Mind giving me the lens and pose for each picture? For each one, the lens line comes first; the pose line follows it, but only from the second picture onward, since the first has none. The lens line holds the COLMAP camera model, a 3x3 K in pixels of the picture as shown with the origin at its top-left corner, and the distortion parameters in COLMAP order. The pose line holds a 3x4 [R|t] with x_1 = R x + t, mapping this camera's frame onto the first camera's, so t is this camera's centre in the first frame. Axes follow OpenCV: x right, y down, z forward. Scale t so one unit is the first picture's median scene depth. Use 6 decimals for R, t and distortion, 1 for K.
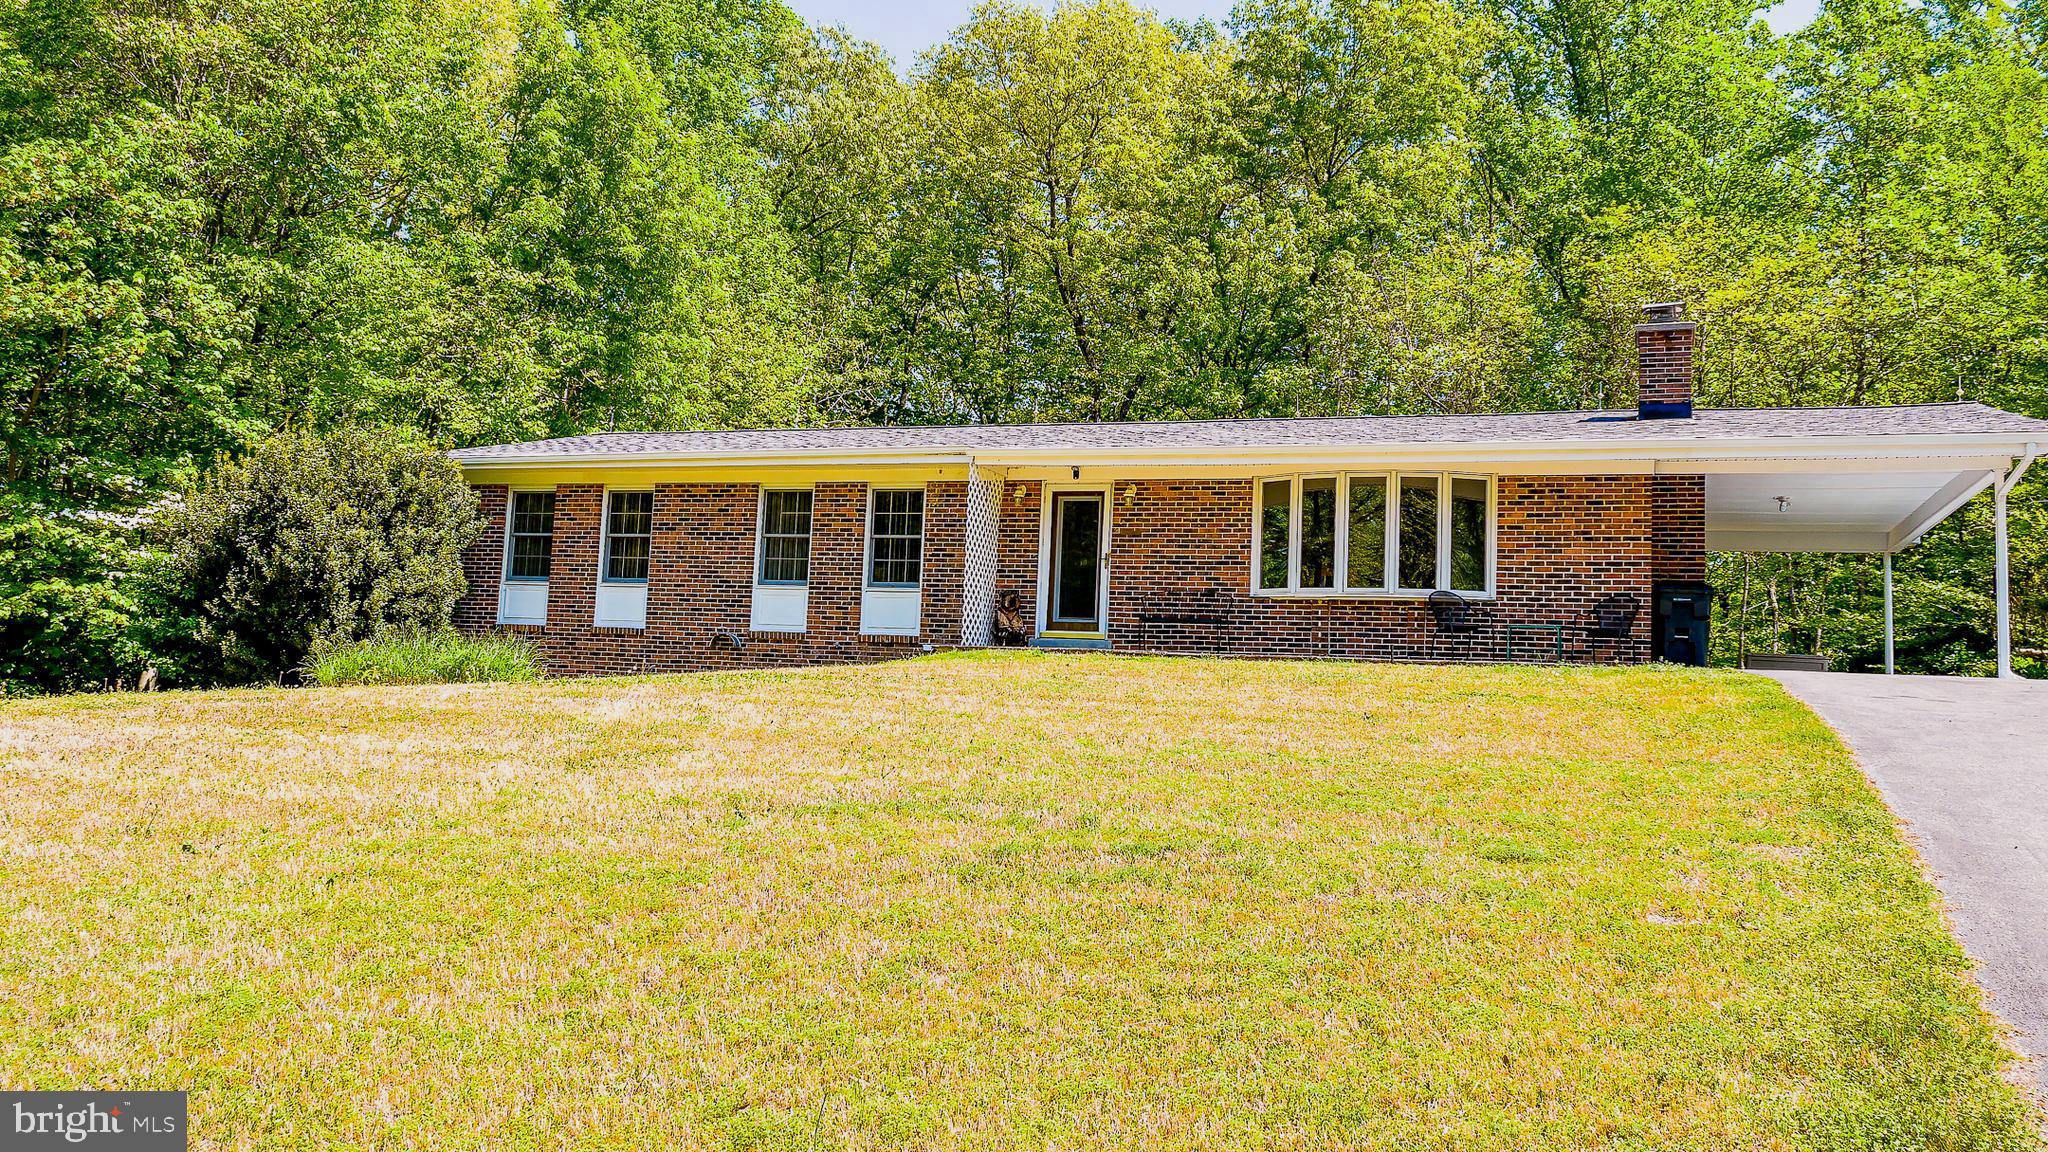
lens RADIAL K [[1674.4, 0, 1026.5], [0, 1674.4, 575.4], [0, 0, 1]] dist [-0.031382, 0.002450]
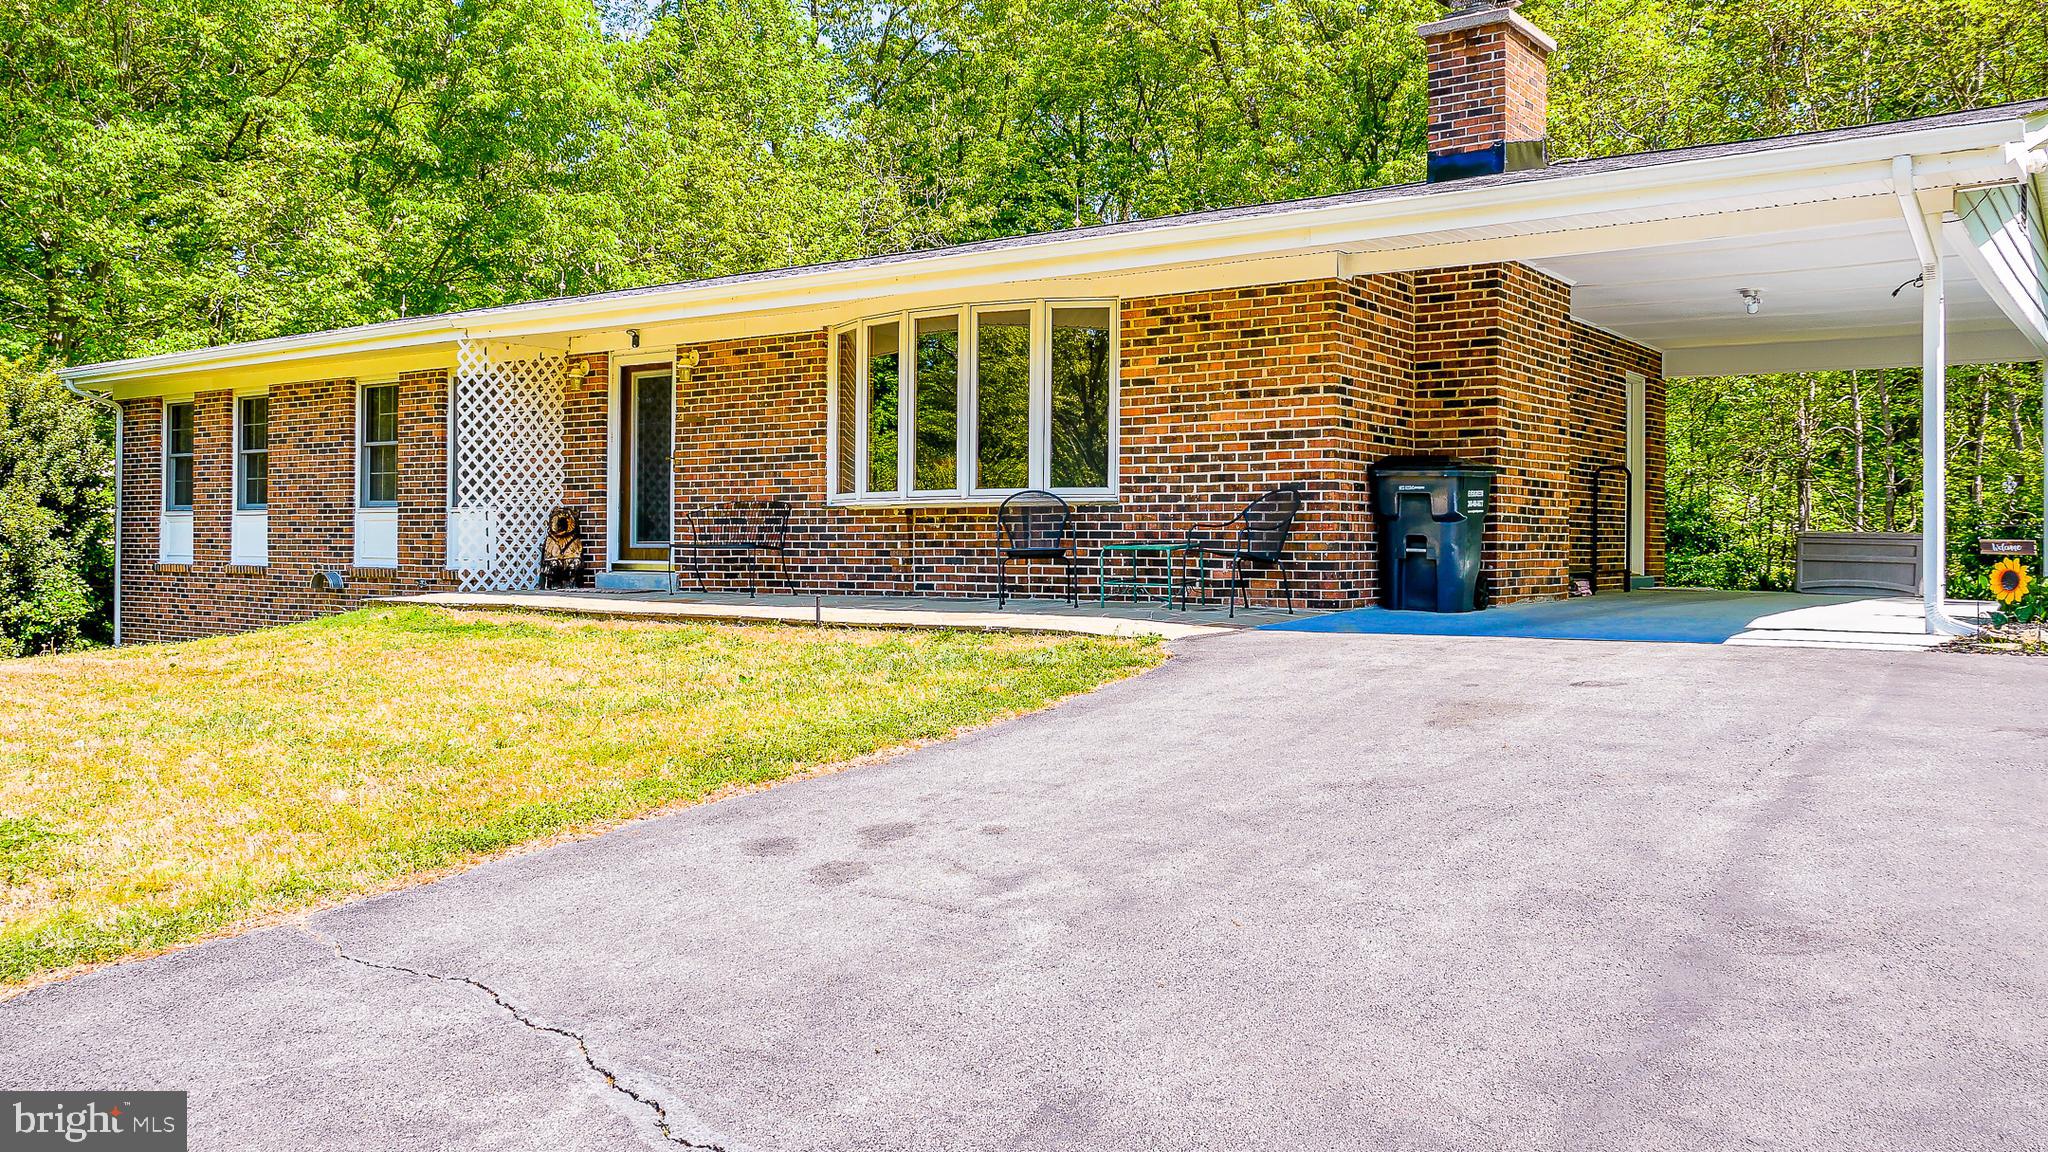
lens RADIAL K [[1674.4, 0, 1022.3], [0, 1674.4, 569.7], [0, 0, 1]] dist [-0.031382, 0.002450]
pose [[0.961525, -0.034089, -0.272596, 0.382208], [0.057778, 0.995171, 0.079350, -0.010541], [0.268574, -0.092047, 0.958851, 0.362894]]
